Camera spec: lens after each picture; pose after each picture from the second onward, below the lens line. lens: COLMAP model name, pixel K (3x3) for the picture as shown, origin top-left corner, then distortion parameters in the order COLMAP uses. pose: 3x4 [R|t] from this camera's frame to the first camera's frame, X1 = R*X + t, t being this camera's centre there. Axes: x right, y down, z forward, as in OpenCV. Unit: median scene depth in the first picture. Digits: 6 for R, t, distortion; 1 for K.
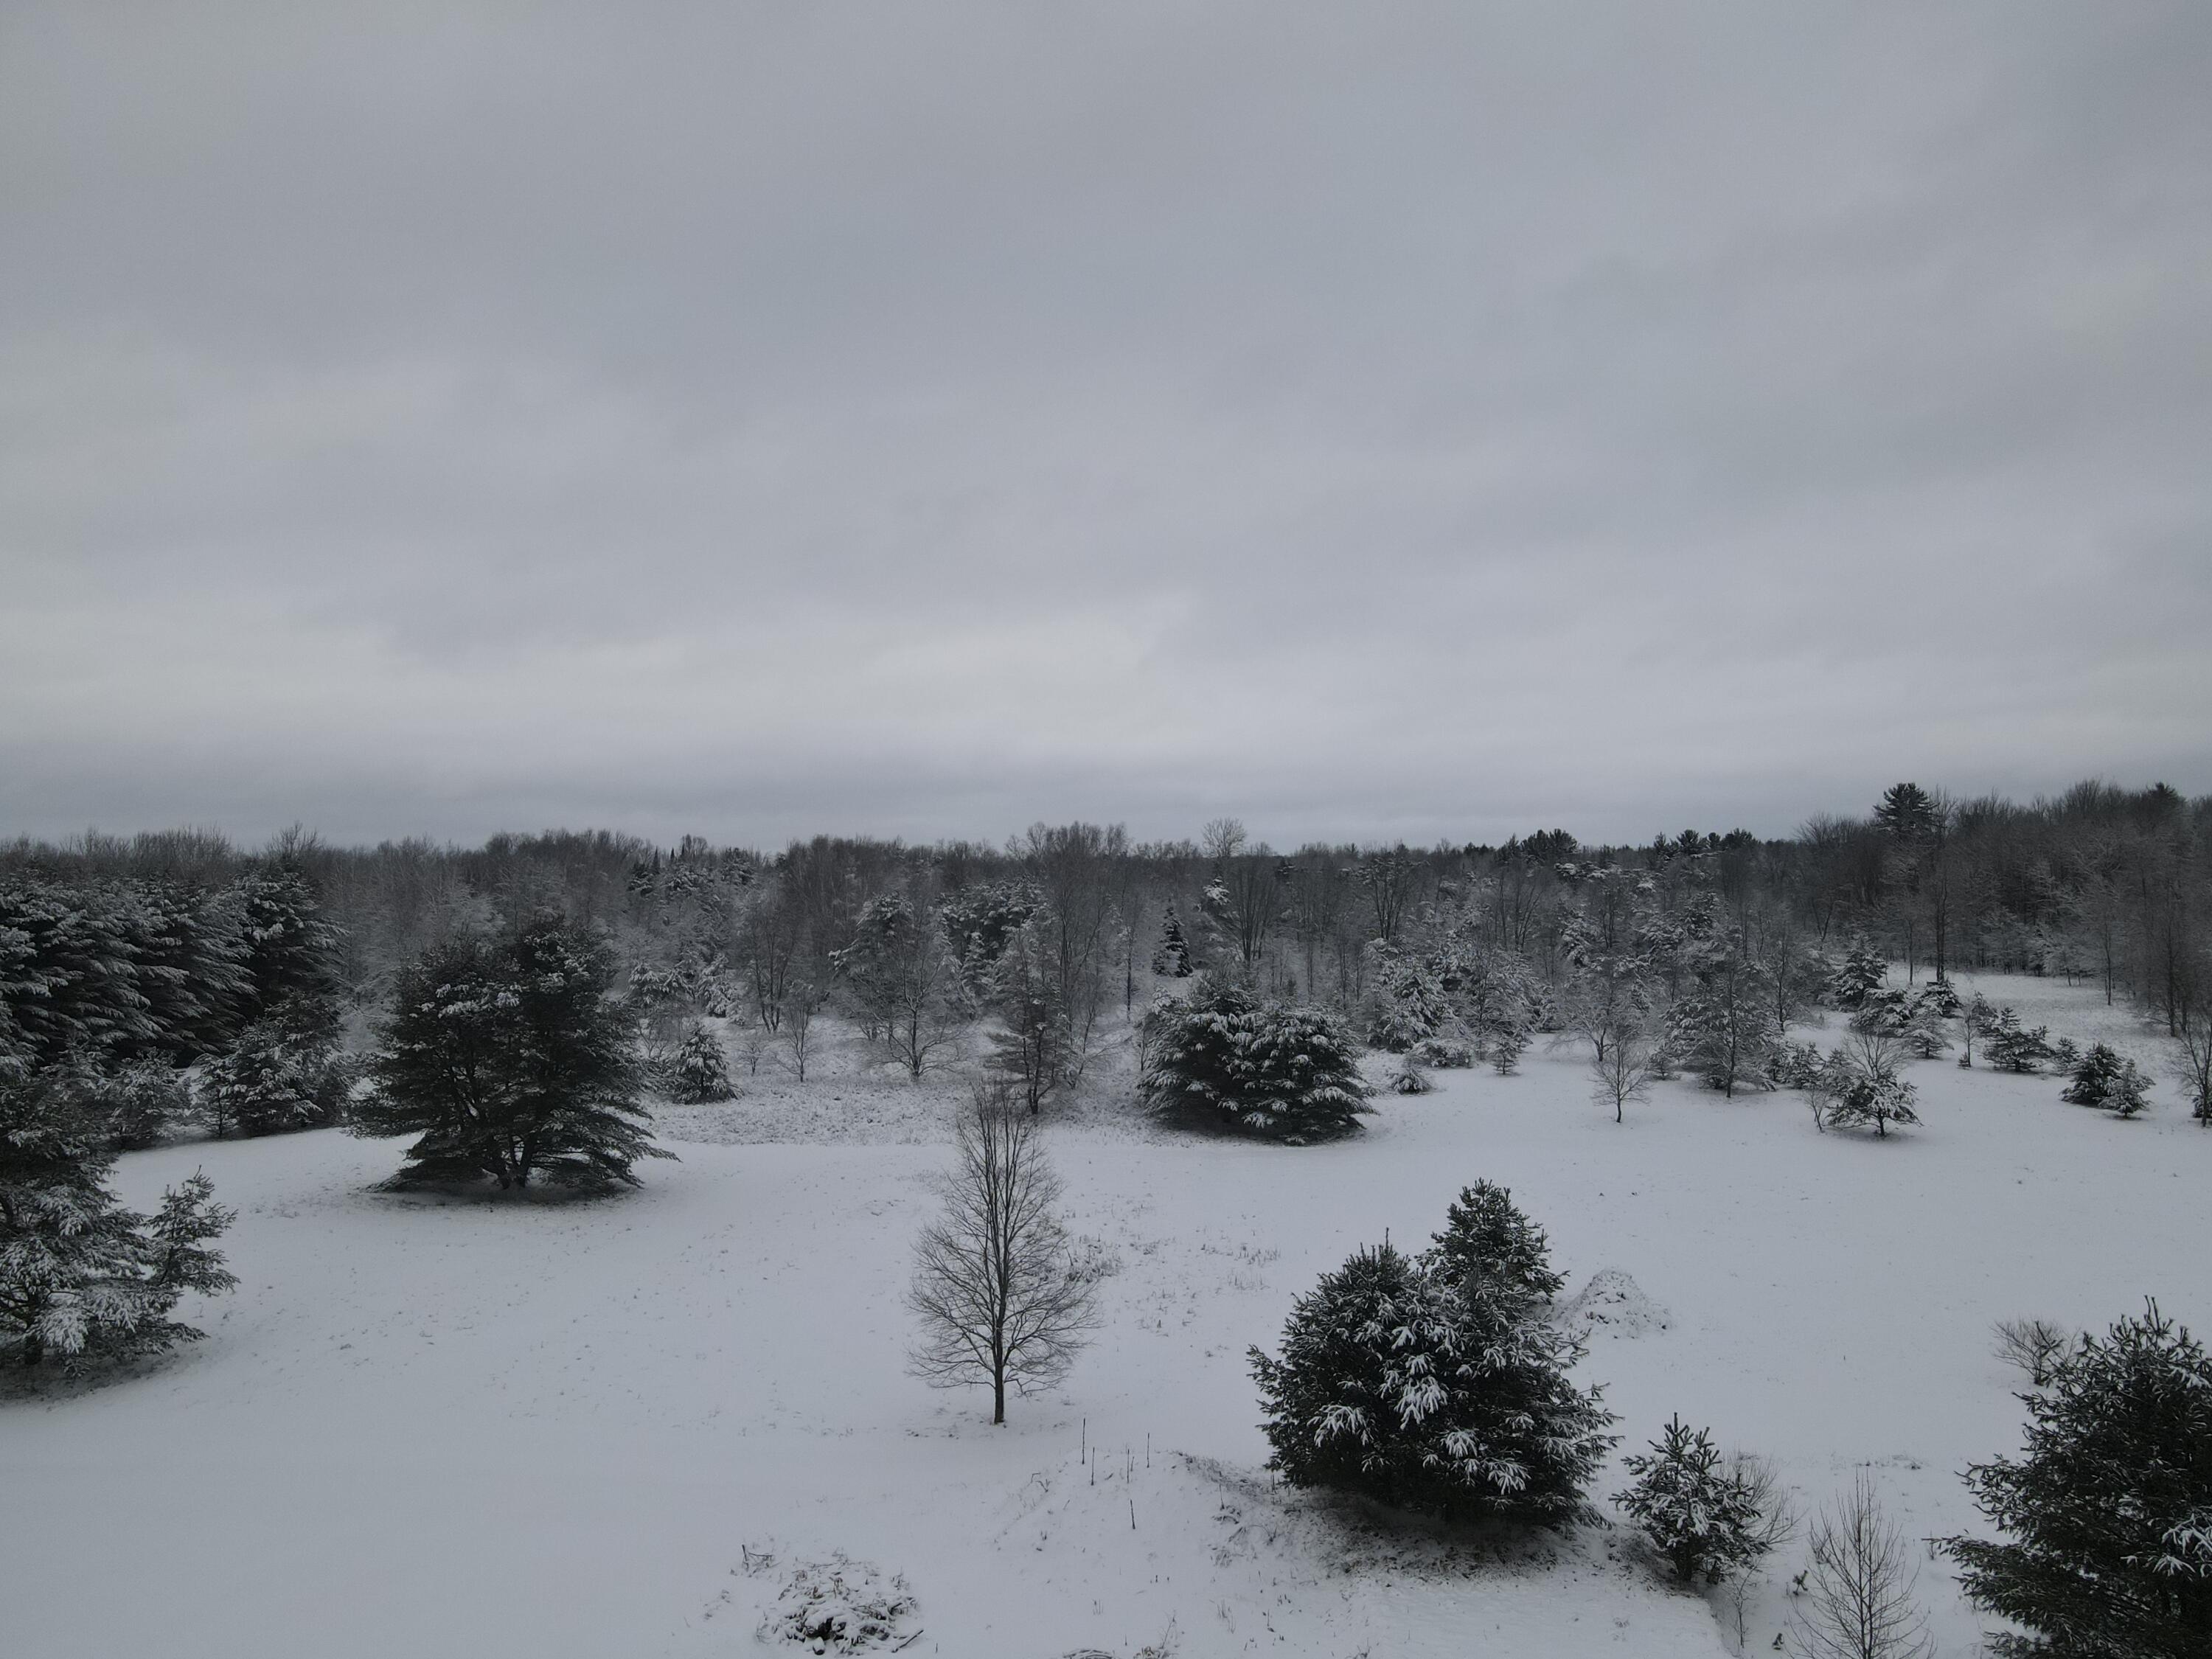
lens RADIAL K [[1625.9, 0, 1106.0], [0, 1625.9, 829.5], [0, 0, 1]] dist [-0.007439, 0.043520]
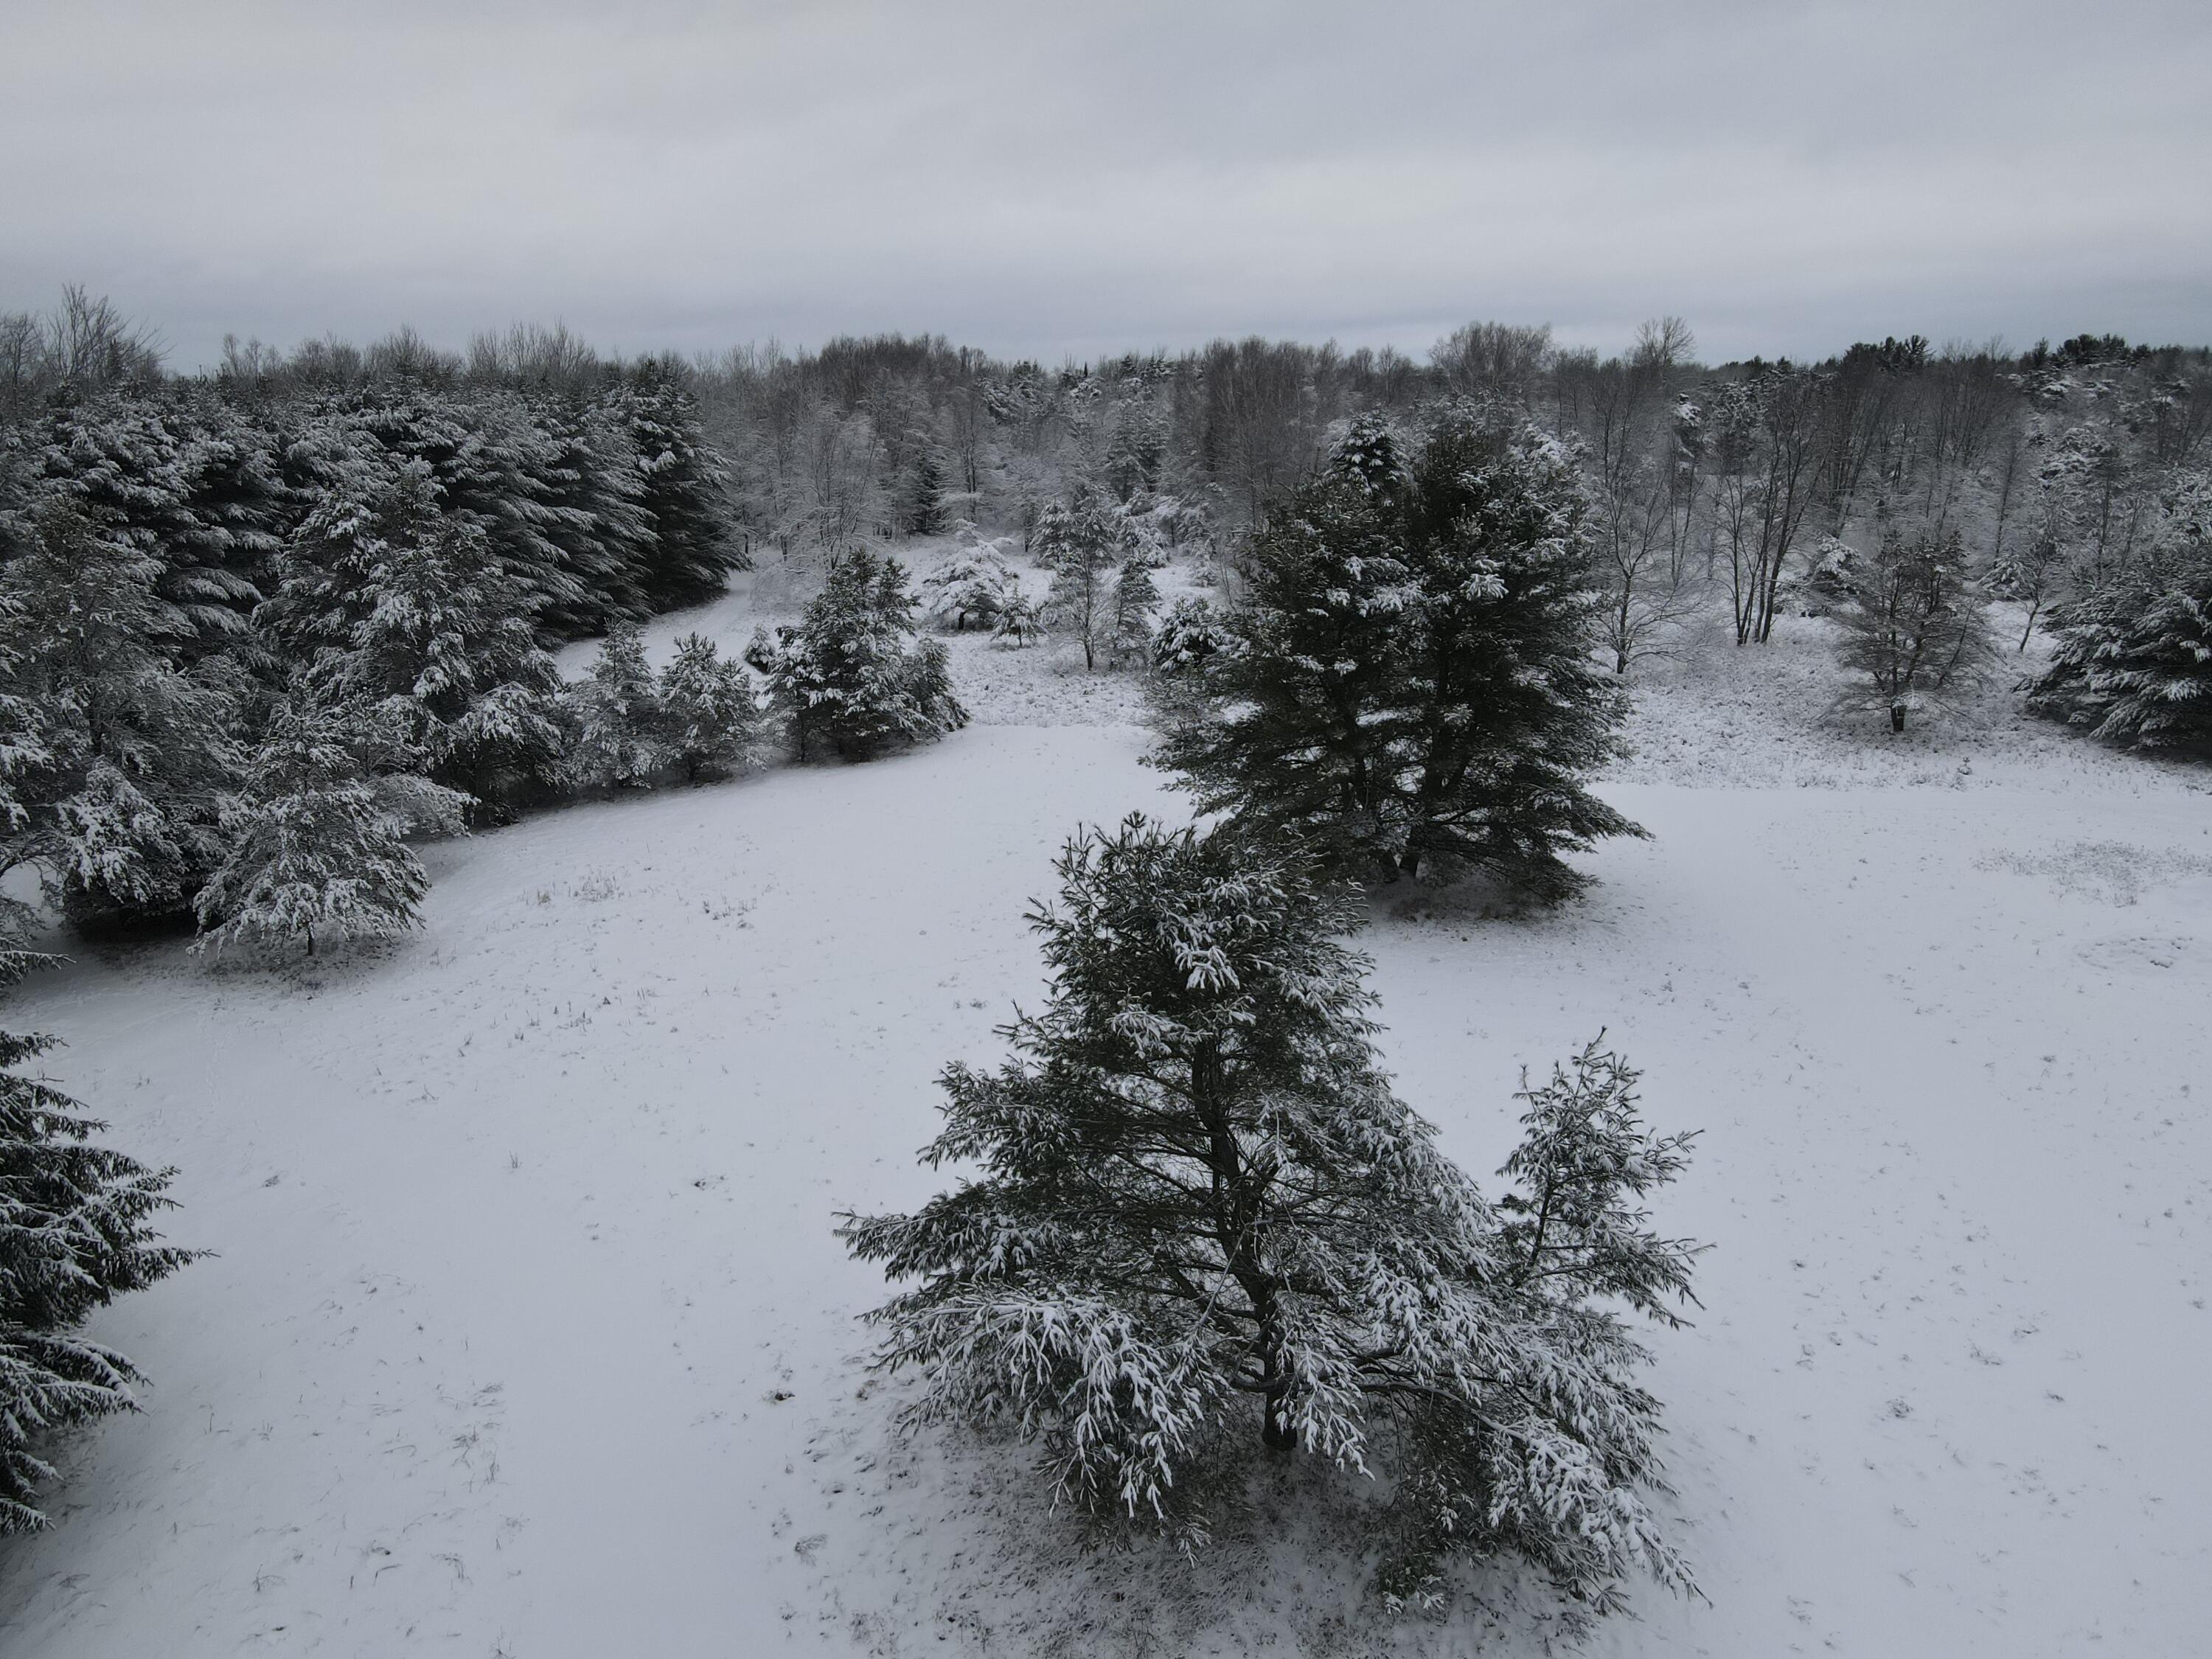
lens RADIAL K [[1625.9, 0, 1106.0], [0, 1625.9, 829.5], [0, 0, 1]] dist [-0.007439, 0.043520]
pose [[0.996926, 0.016904, -0.076502, -0.257129], [0.005404, 0.959288, 0.282379, 0.013877], [0.078161, -0.281925, 0.956248, 0.234949]]
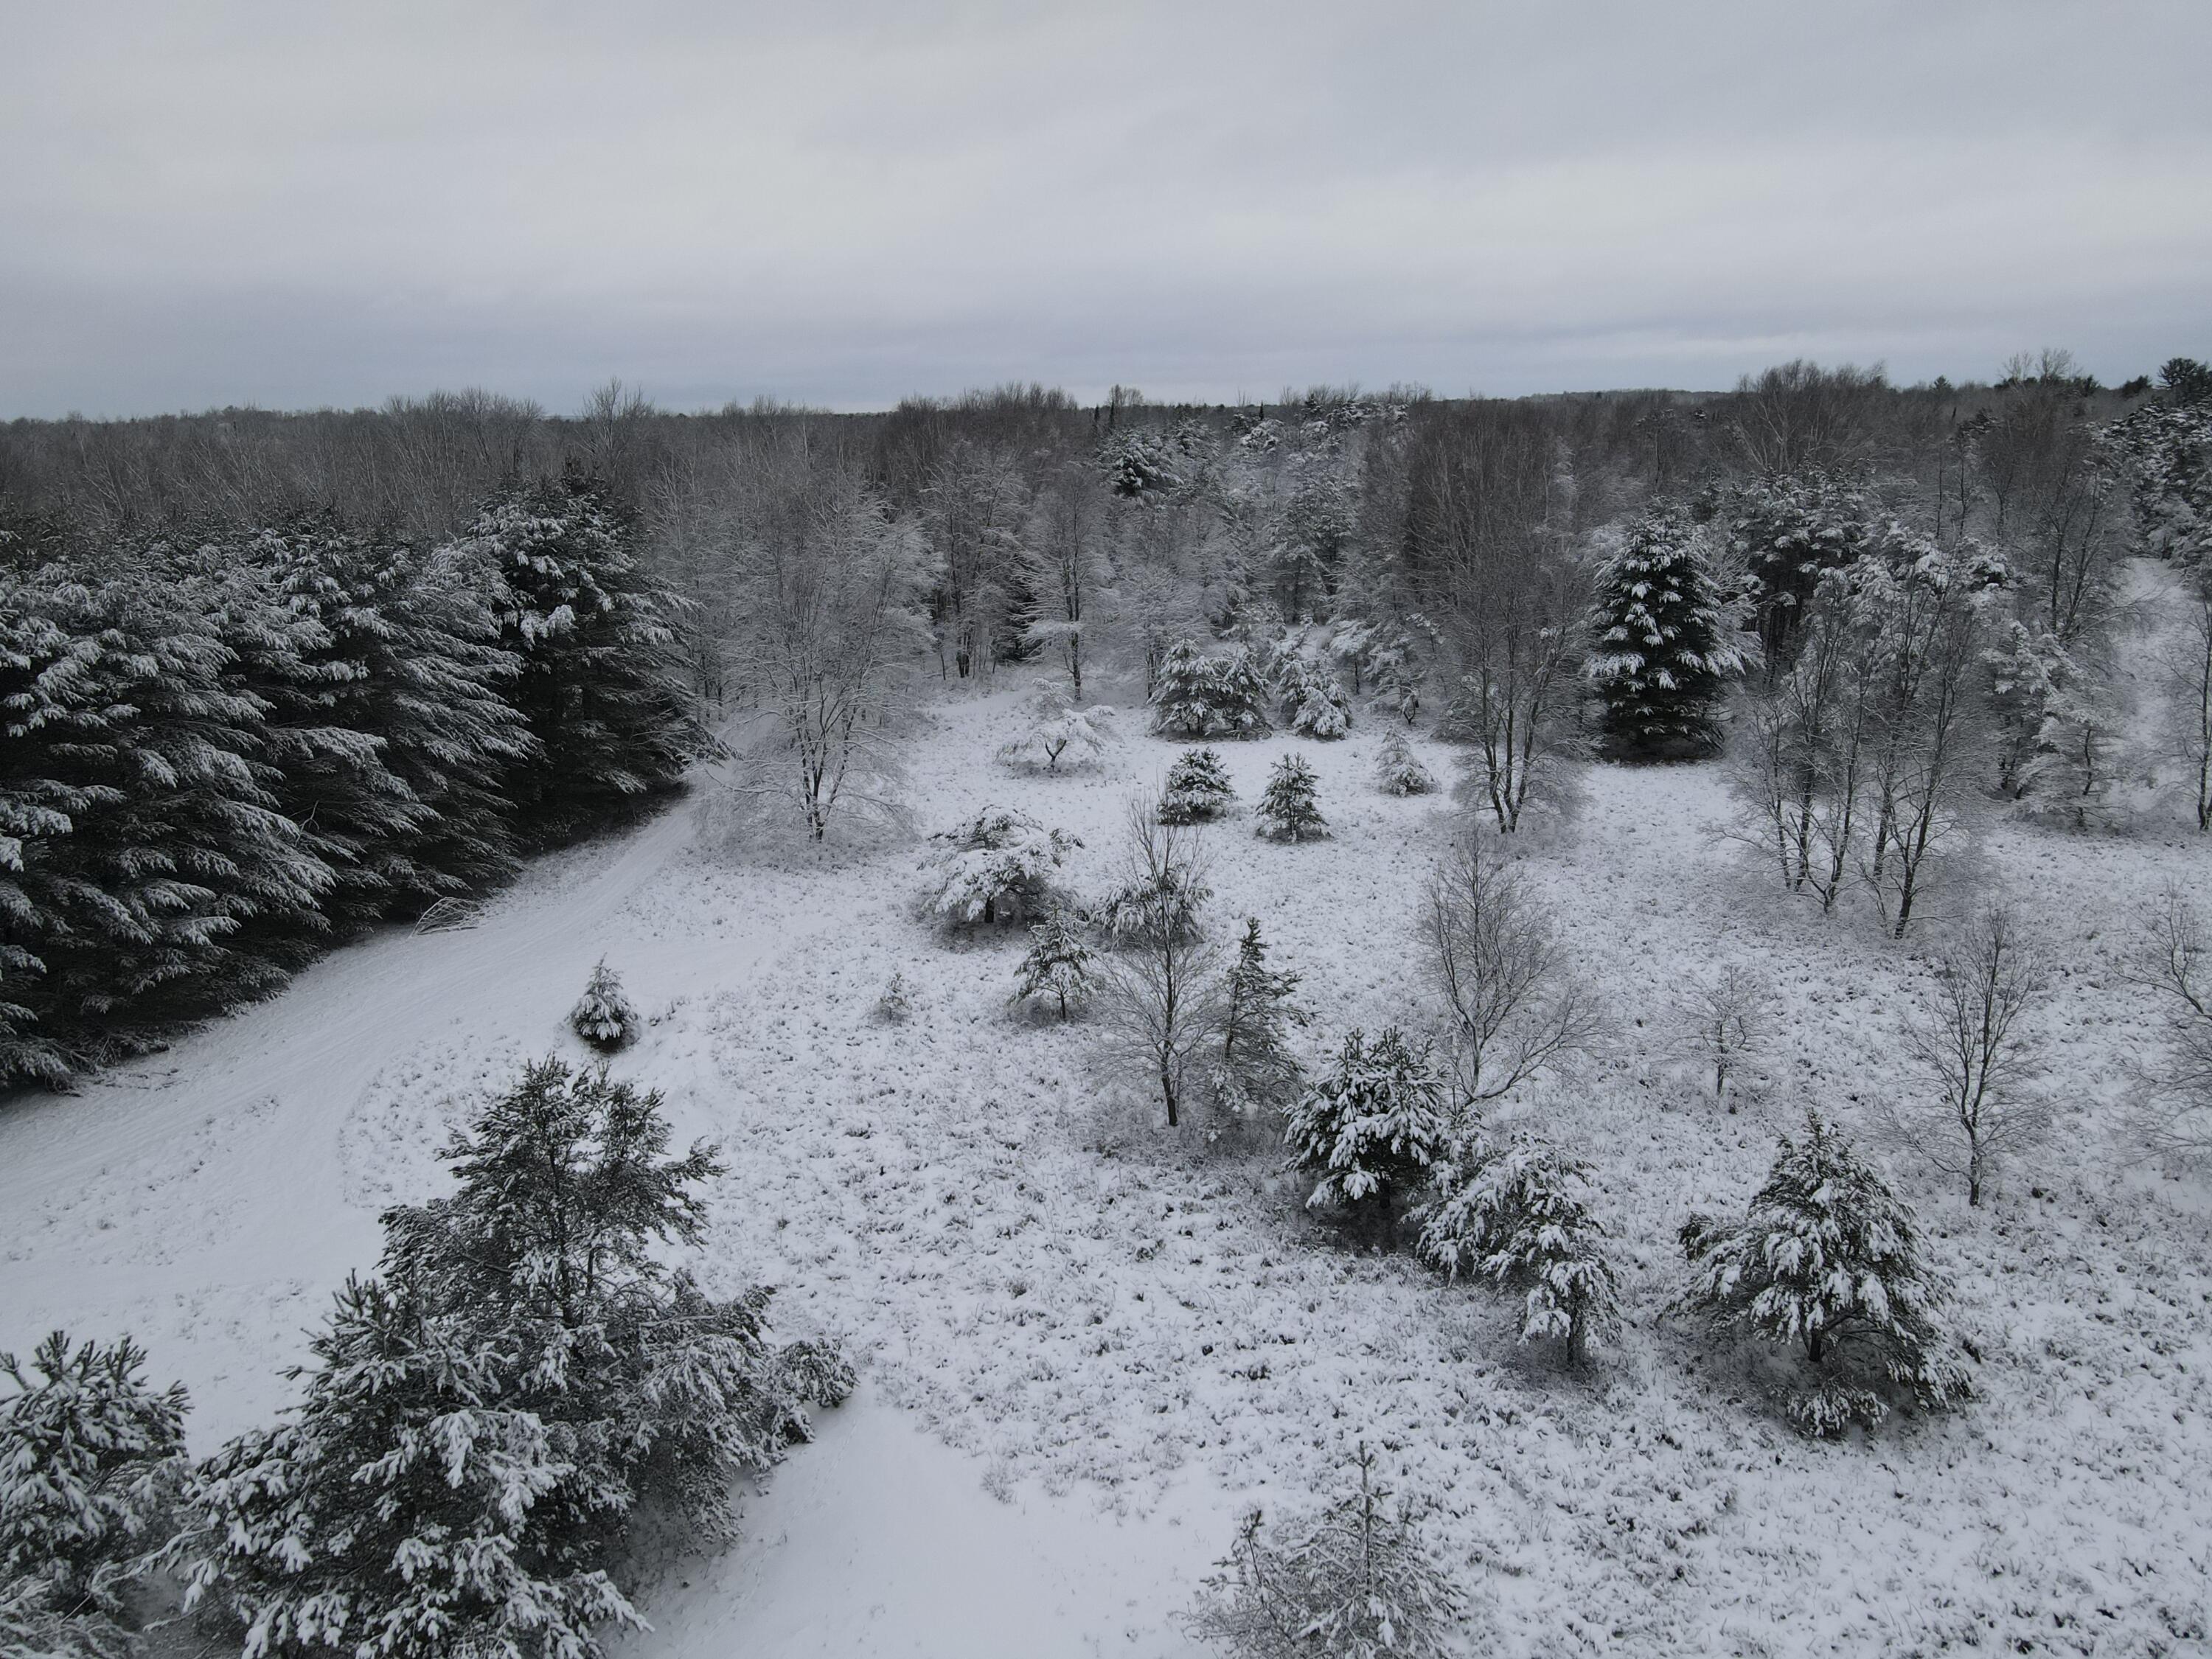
lens RADIAL K [[1625.9, 0, 1106.0], [0, 1625.9, 829.5], [0, 0, 1]] dist [-0.007439, 0.043520]
pose [[0.981173, 0.038904, -0.189172, -0.267669], [0.014637, 0.961704, 0.273700, -0.012254], [0.192575, -0.271316, 0.943028, 0.586886]]
